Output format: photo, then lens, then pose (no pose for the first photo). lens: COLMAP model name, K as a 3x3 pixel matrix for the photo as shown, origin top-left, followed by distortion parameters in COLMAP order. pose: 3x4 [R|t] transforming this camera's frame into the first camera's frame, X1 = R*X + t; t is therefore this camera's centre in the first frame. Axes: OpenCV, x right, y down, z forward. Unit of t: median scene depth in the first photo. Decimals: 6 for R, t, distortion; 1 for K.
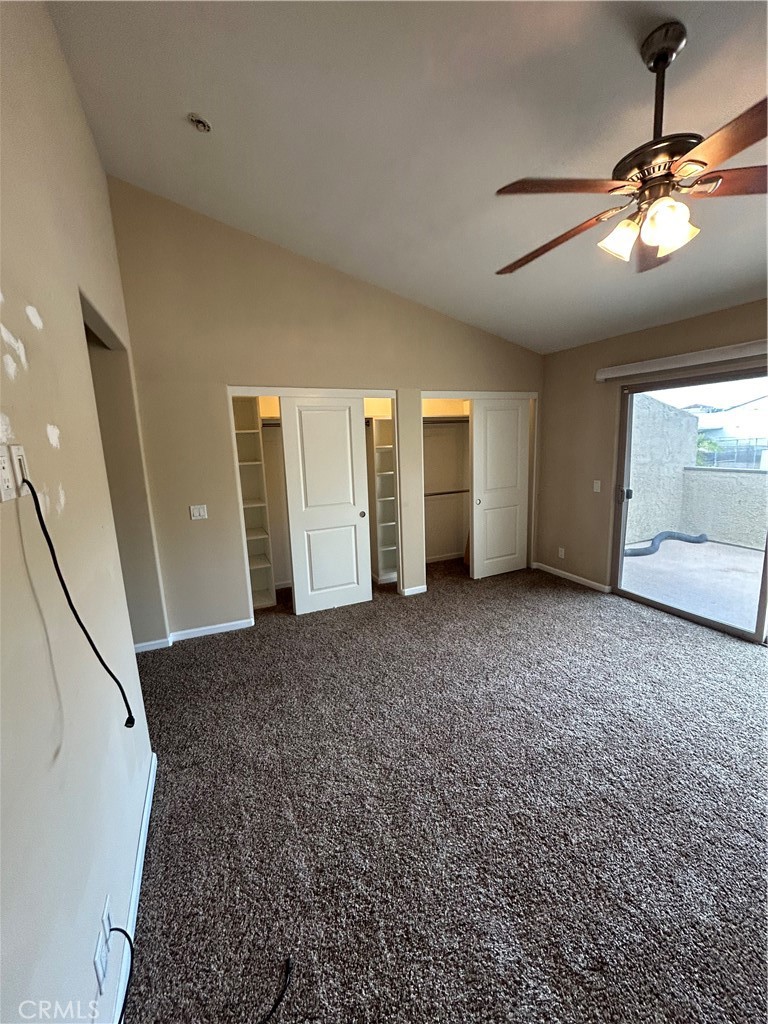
lens RADIAL K [[414.6, 0, 384.4], [0, 414.6, 512.5], [0, 0, 1]] dist [-0.002602, 0.000412]
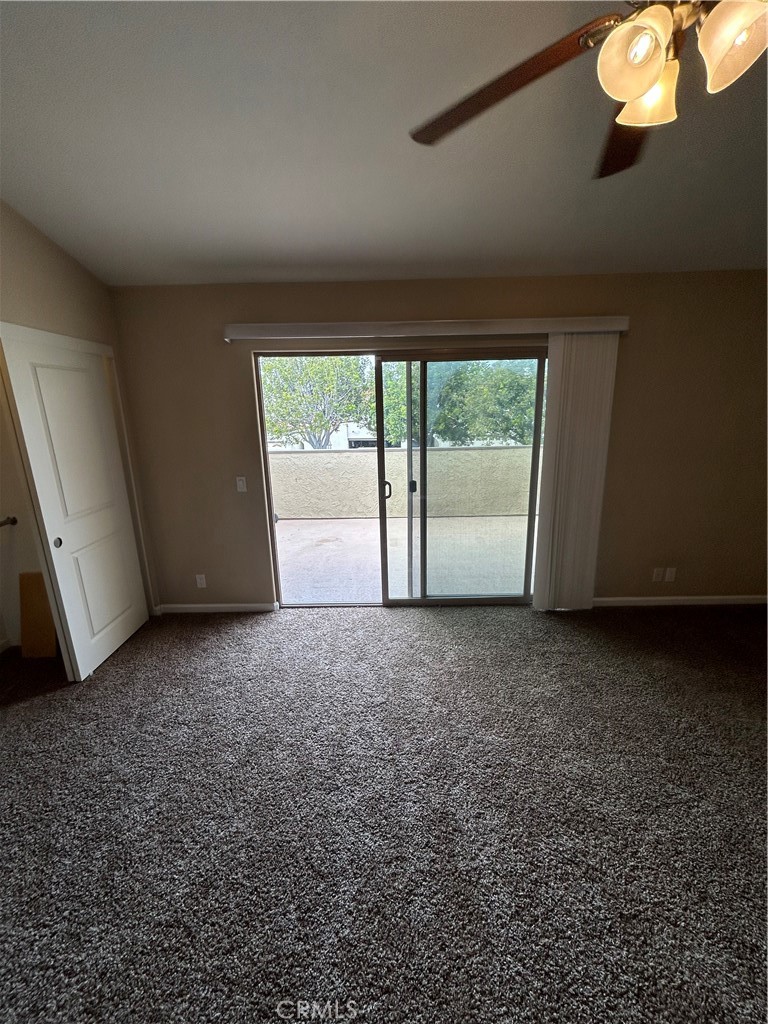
lens RADIAL K [[414.6, 0, 387.5], [0, 414.6, 514.2], [0, 0, 1]] dist [-0.002602, 0.000412]
pose [[0.417116, -0.195511, 0.887575, -0.071022], [0.163596, 0.976788, 0.138280, -0.079583], [-0.894008, 0.087525, 0.439419, 0.477175]]
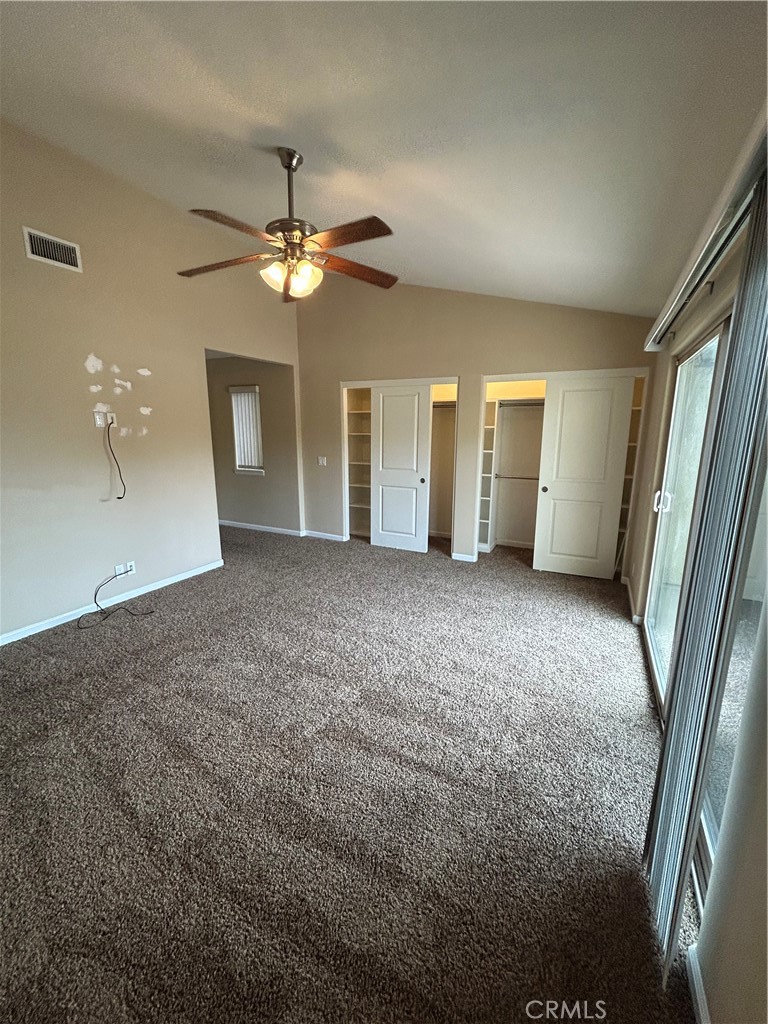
lens RADIAL K [[414.6, 0, 385.4], [0, 414.6, 511.1], [0, 0, 1]] dist [-0.002602, 0.000412]
pose [[0.629080, 0.195078, -0.752465, 0.885751], [-0.157416, 0.979913, 0.122440, -0.044073], [0.761235, 0.041425, 0.647152, 0.129763]]
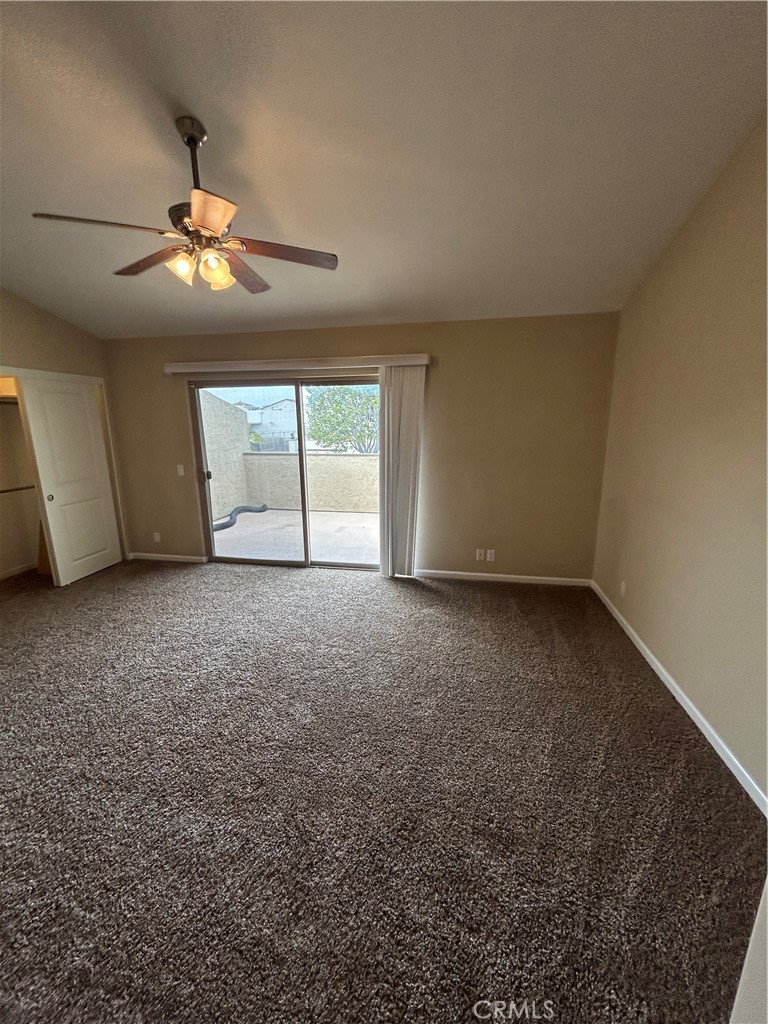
lens RADIAL K [[414.6, 0, 383.8], [0, 414.6, 512.9], [0, 0, 1]] dist [-0.002602, 0.000412]
pose [[0.576622, -0.145592, 0.803934, -0.088025], [0.129615, 0.987834, 0.085930, 0.026376], [-0.806664, 0.054653, 0.588477, -0.088716]]
